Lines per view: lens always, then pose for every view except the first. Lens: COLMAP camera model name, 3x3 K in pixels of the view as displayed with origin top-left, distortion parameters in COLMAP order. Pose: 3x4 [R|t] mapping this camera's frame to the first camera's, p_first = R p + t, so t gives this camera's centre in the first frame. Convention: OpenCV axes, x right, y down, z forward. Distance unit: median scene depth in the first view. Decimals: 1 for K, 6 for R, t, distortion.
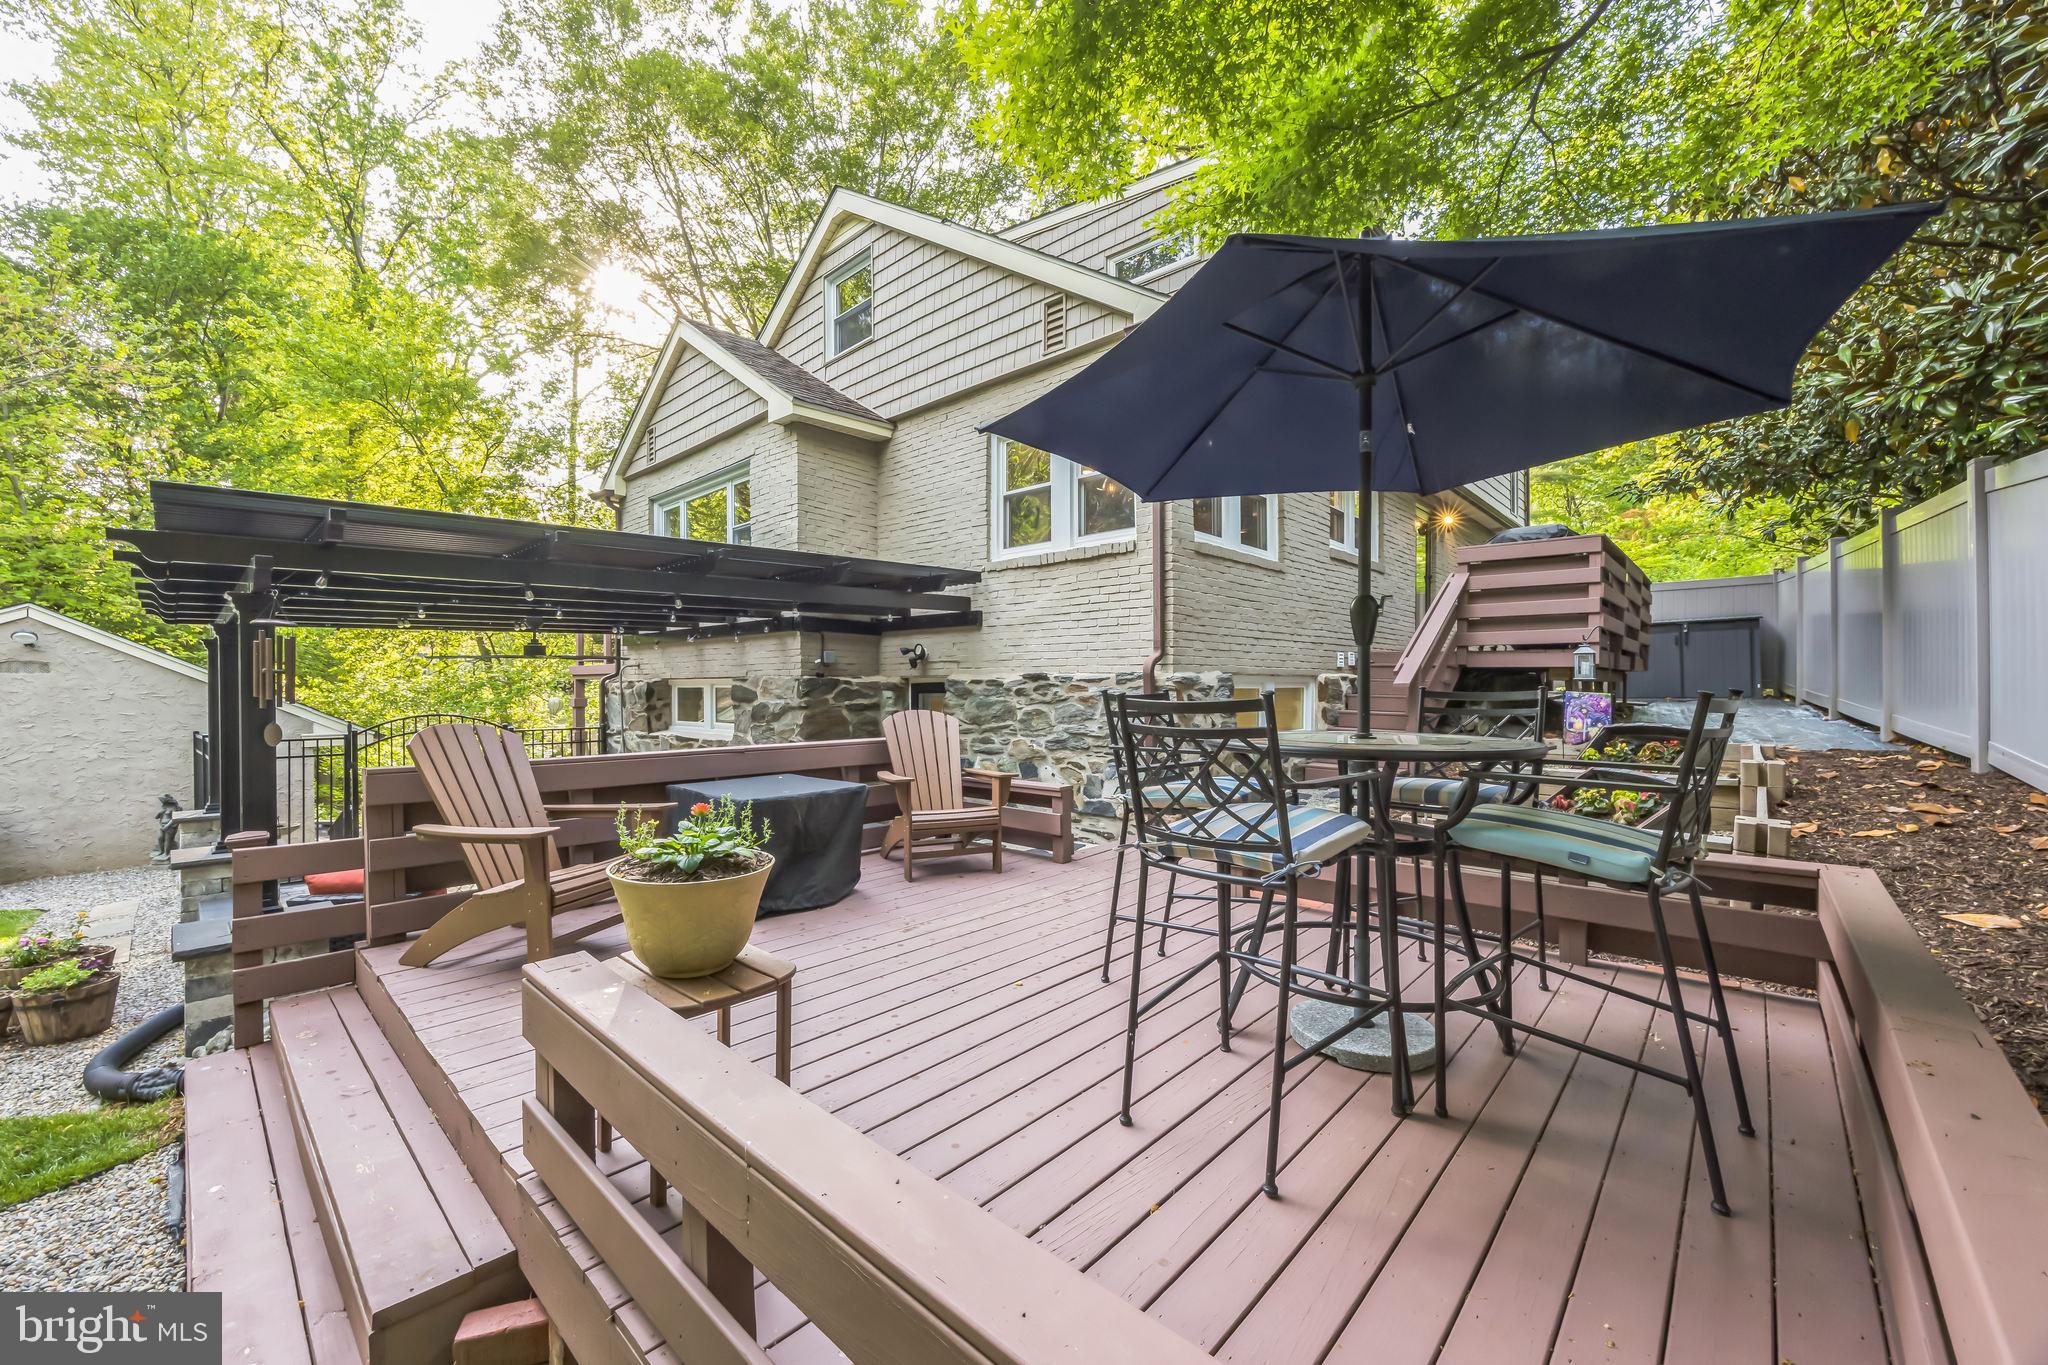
lens RADIAL K [[808.1, 0, 1010.2], [0, 808.1, 684.3], [0, 0, 1]] dist [-0.002154, -0.000230]
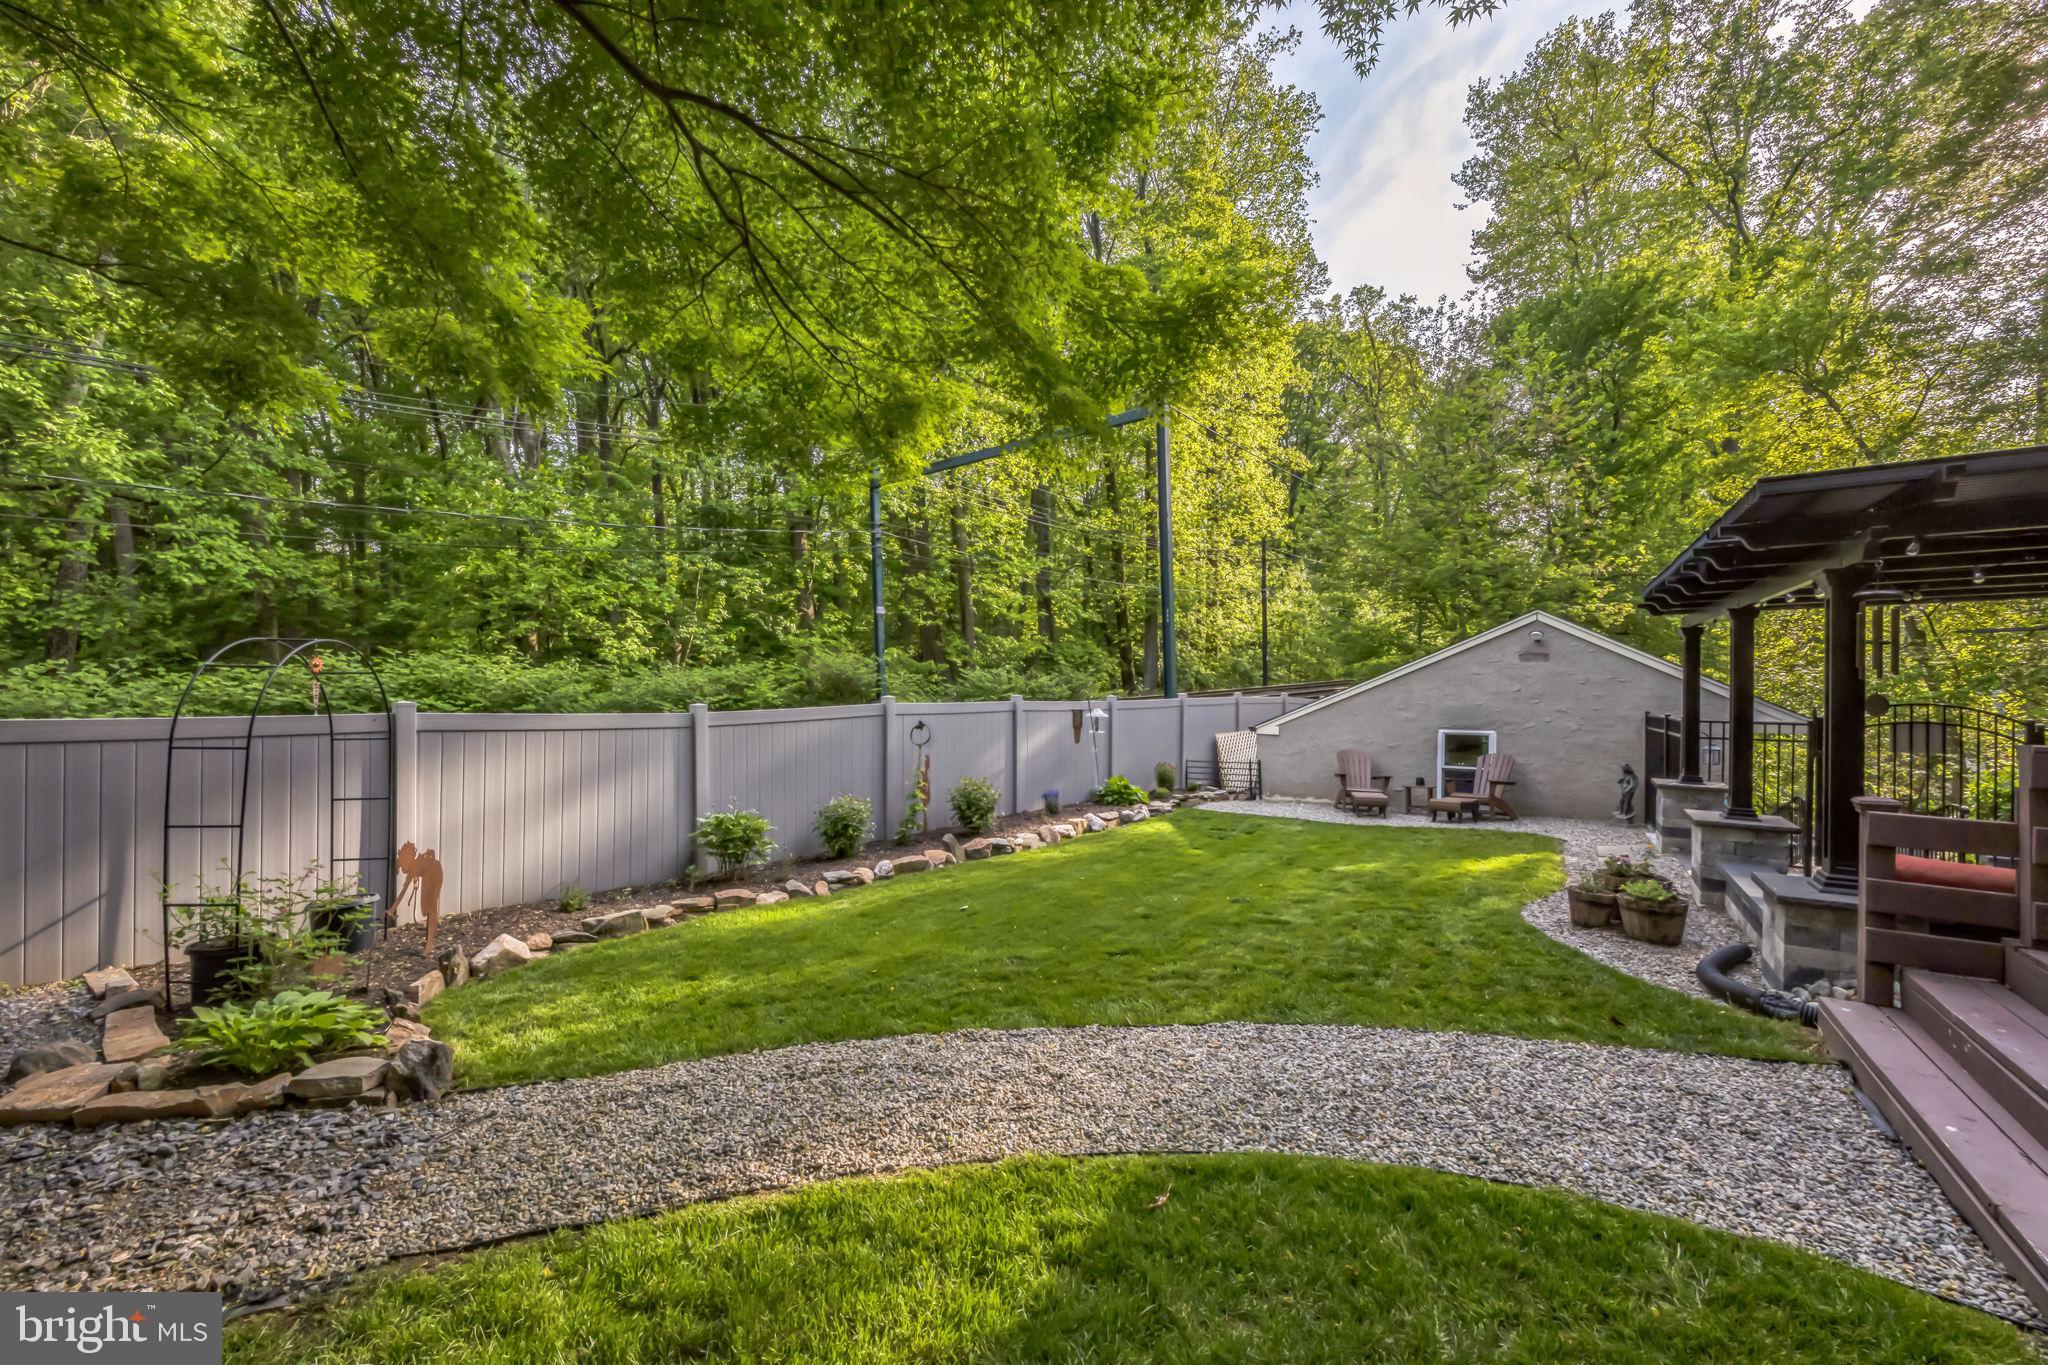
lens RADIAL K [[808.1, 0, 1013.6], [0, 808.1, 681.4], [0, 0, 1]] dist [-0.002154, -0.000230]
pose [[0.162928, 0.007769, -0.986607, -0.118783], [-0.001231, 0.999970, 0.007671, 0.030392], [0.986637, -0.000035, 0.162933, -0.263509]]
